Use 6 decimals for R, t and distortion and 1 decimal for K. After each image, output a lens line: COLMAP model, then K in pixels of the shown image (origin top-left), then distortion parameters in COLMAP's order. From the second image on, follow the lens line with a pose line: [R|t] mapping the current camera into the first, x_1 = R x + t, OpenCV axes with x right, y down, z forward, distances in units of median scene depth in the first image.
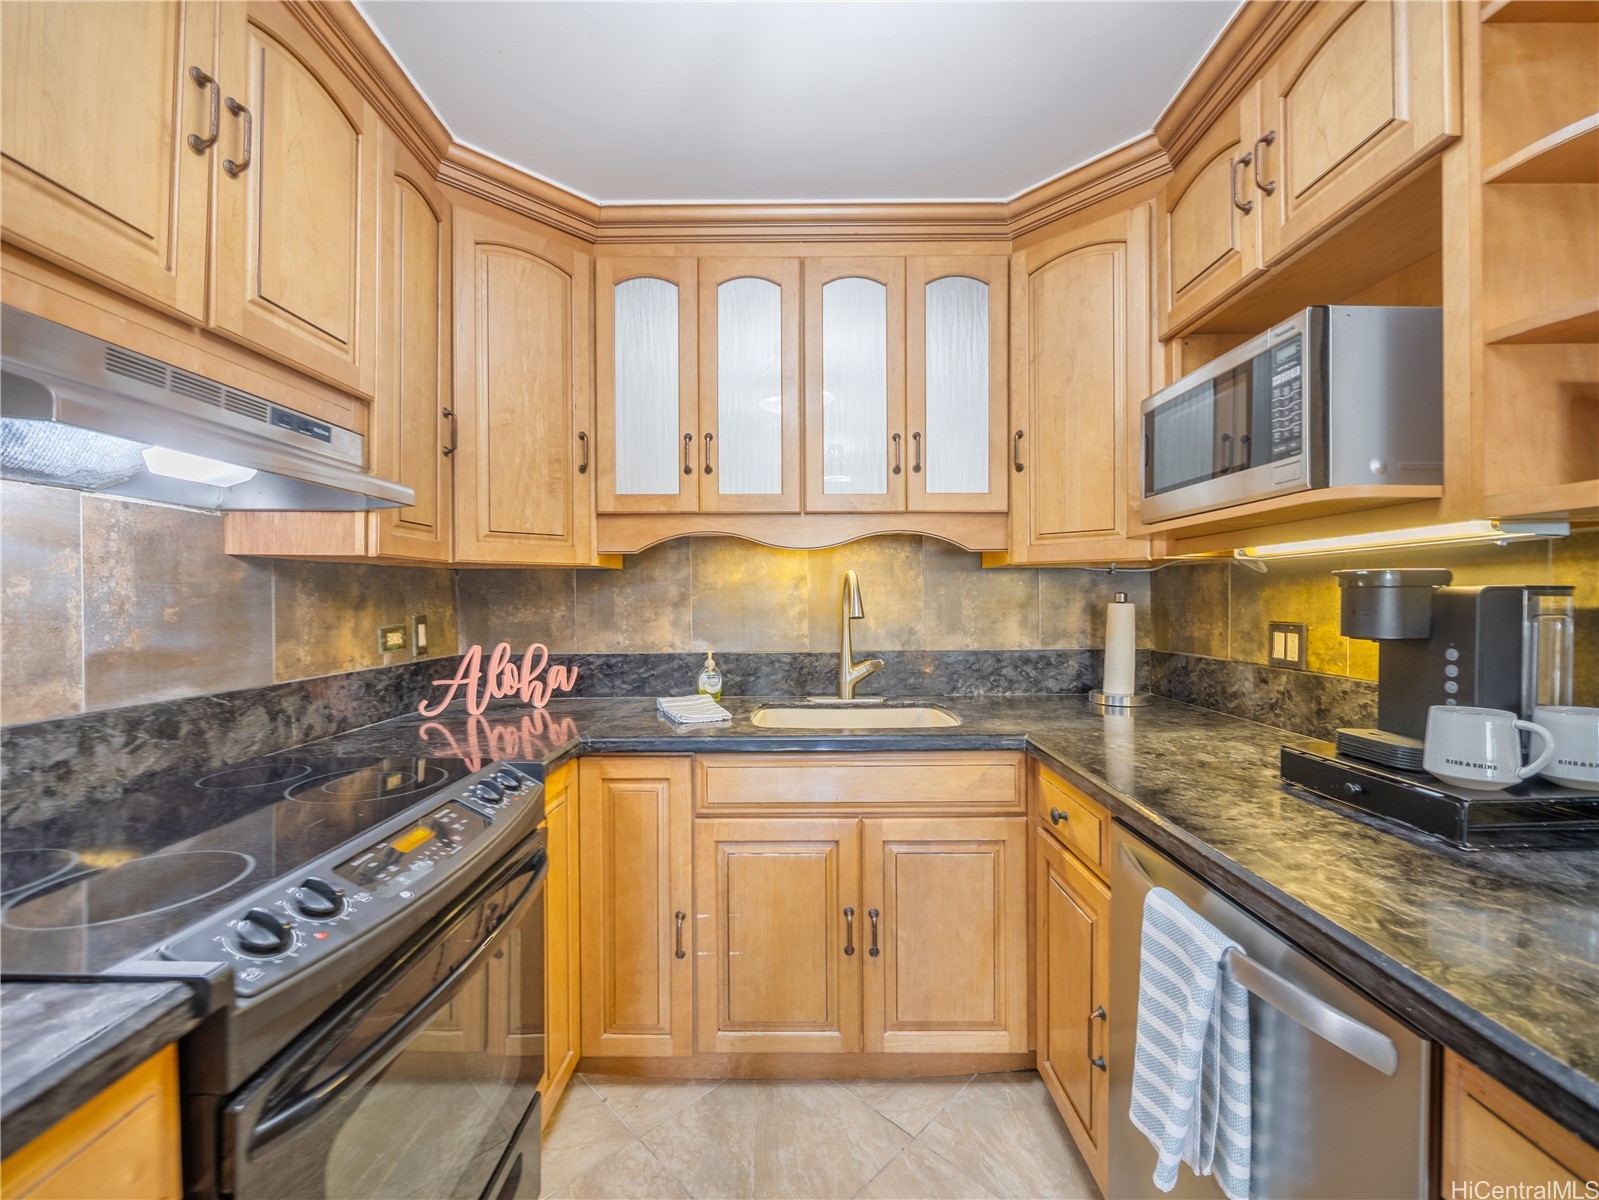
lens RADIAL K [[665.6, 0, 796.3], [0, 665.6, 599.5], [0, 0, 1]] dist [-0.010188, 0.000724]
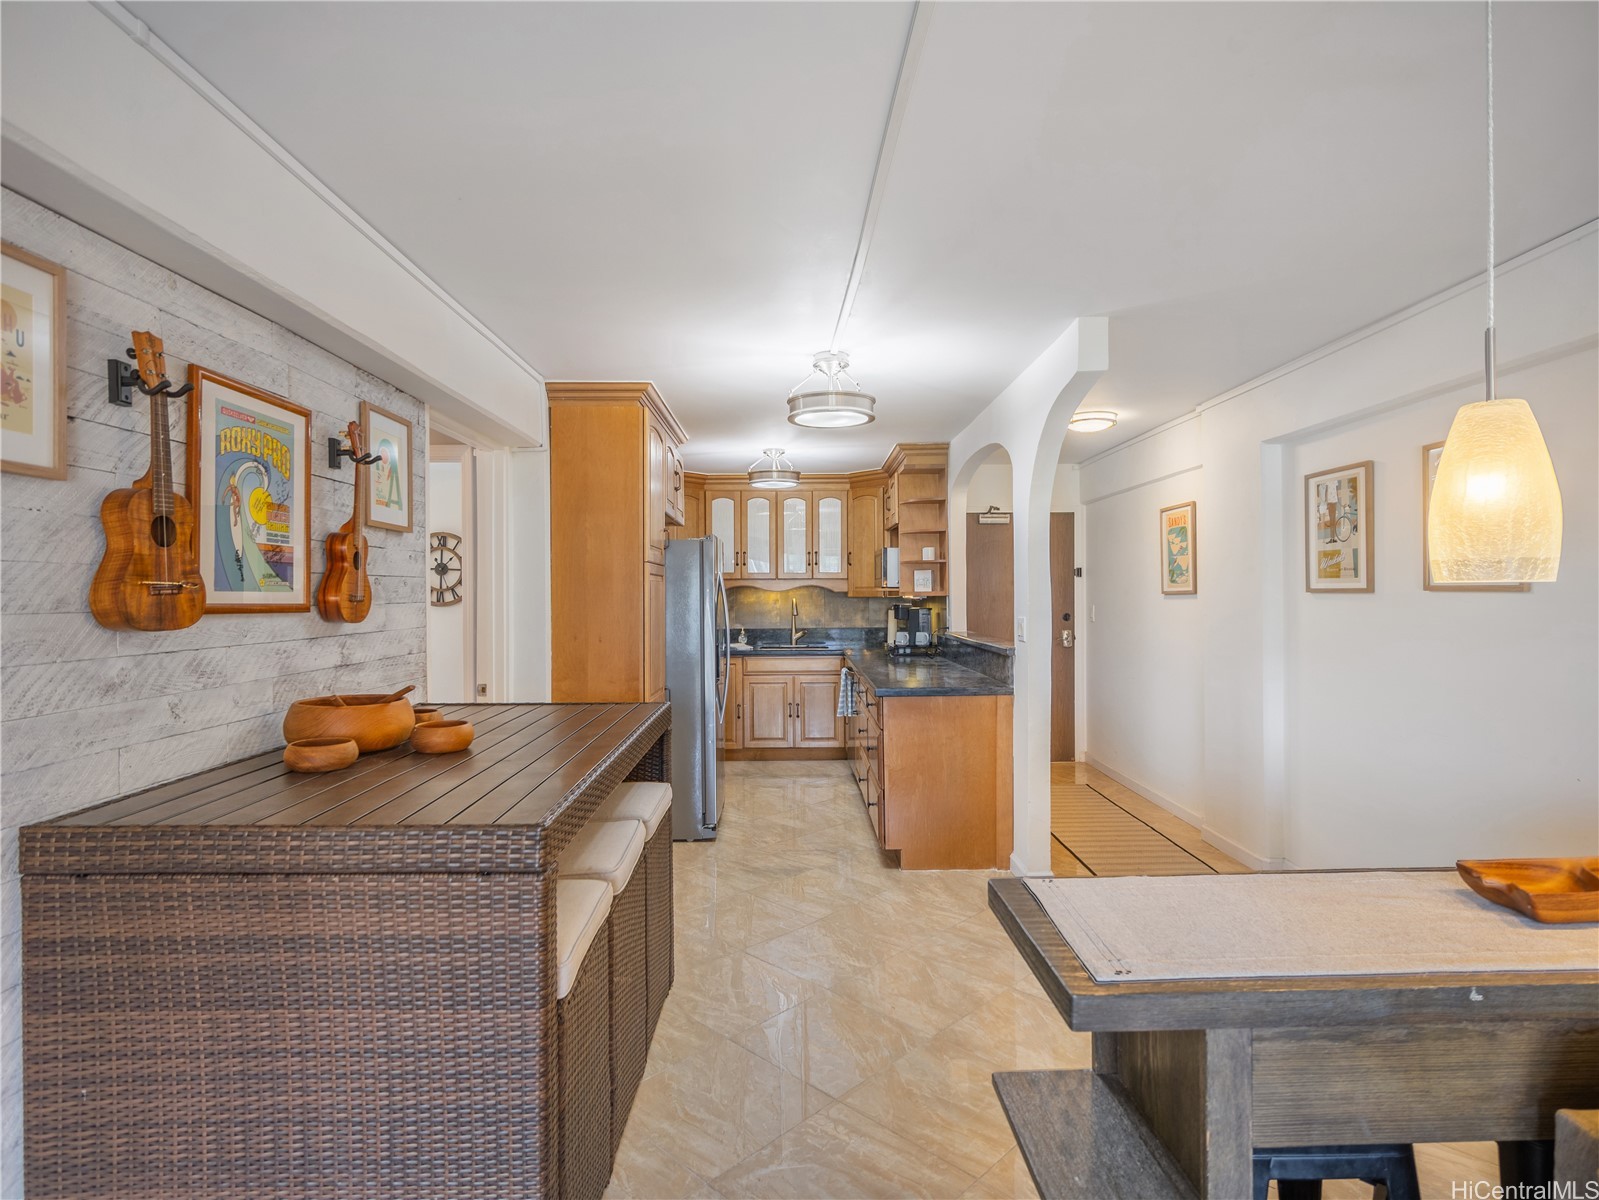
lens RADIAL K [[848.6, 0, 796.1], [0, 848.6, 599.3], [0, 0, 1]] dist [0.003676, -0.000802]
pose [[0.999966, 0.001428, 0.008150, 0.063692], [-0.001499, 0.999961, 0.008684, -0.075222], [-0.008137, -0.008696, 0.999929, -2.707951]]
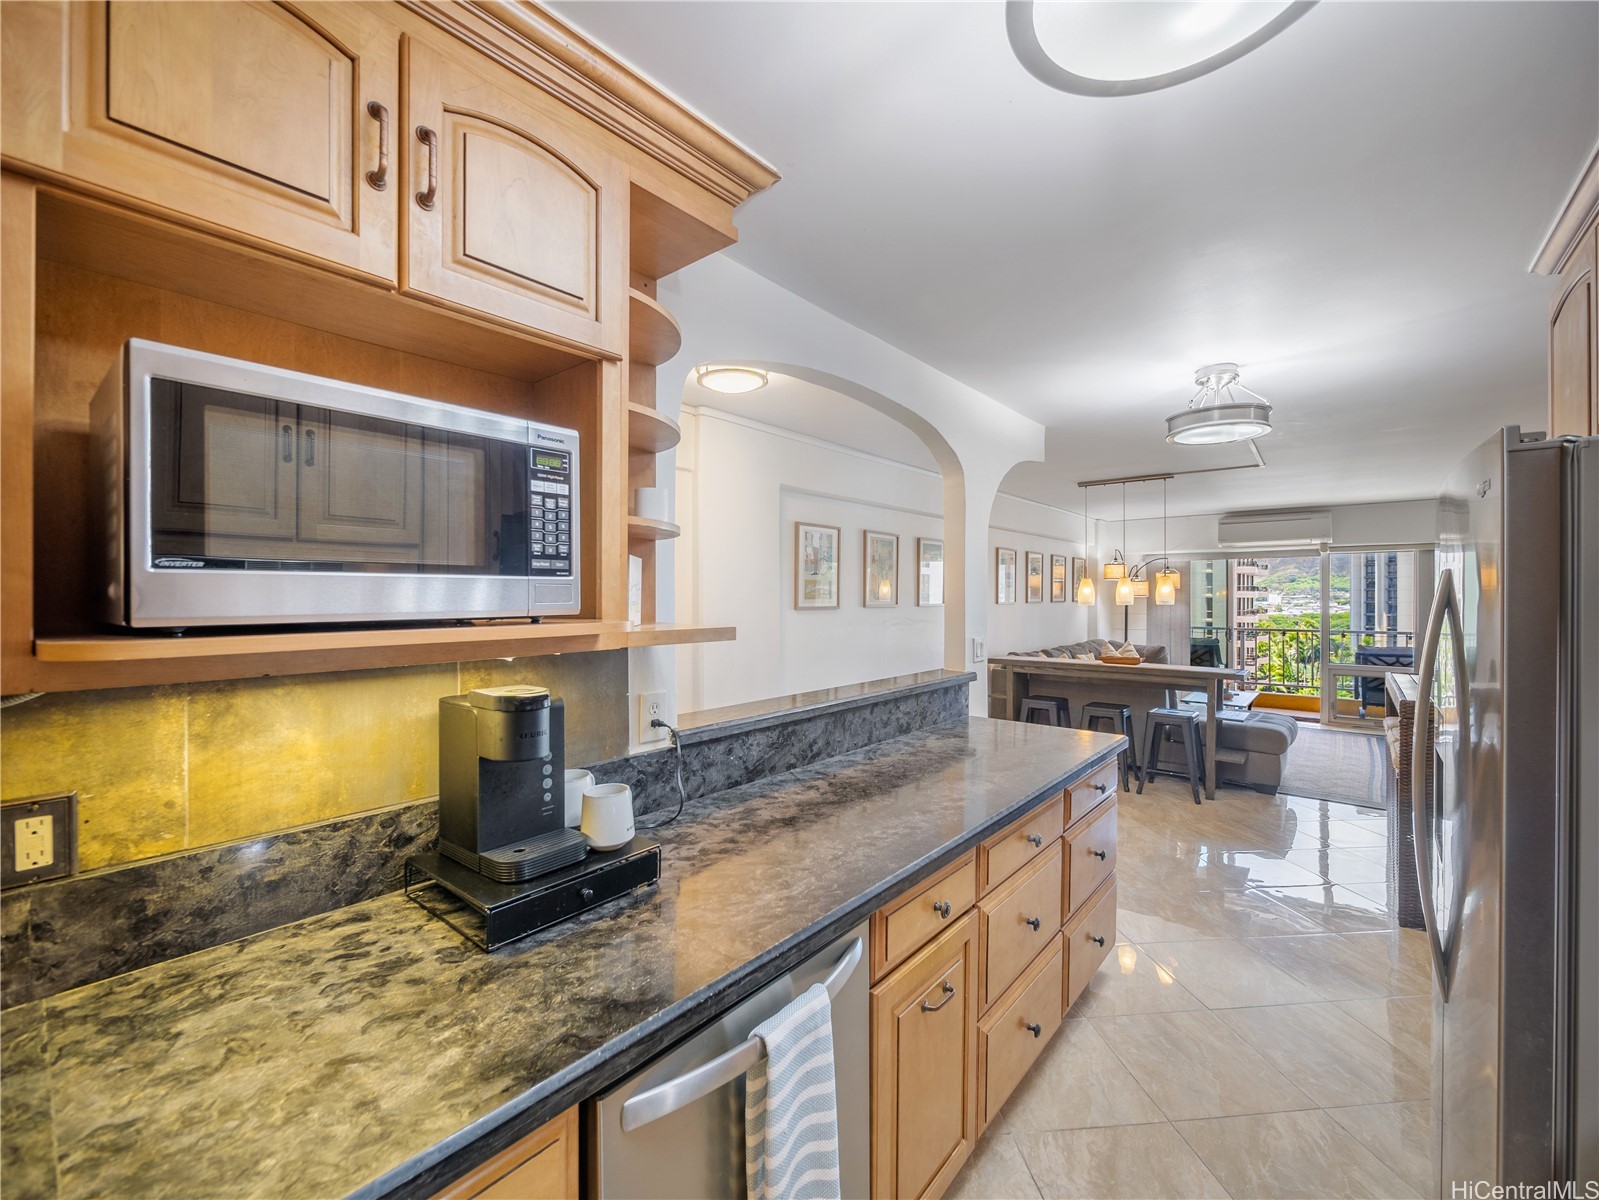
lens RADIAL K [[665.6, 0, 813.4], [0, 665.6, 590.8], [0, 0, 1]] dist [-0.010188, 0.000724]
pose [[-0.775827, 0.010854, 0.630852, -0.078989], [0.006223, 0.999935, -0.009550, -0.116190], [-0.630915, -0.003484, -0.775844, 0.945484]]
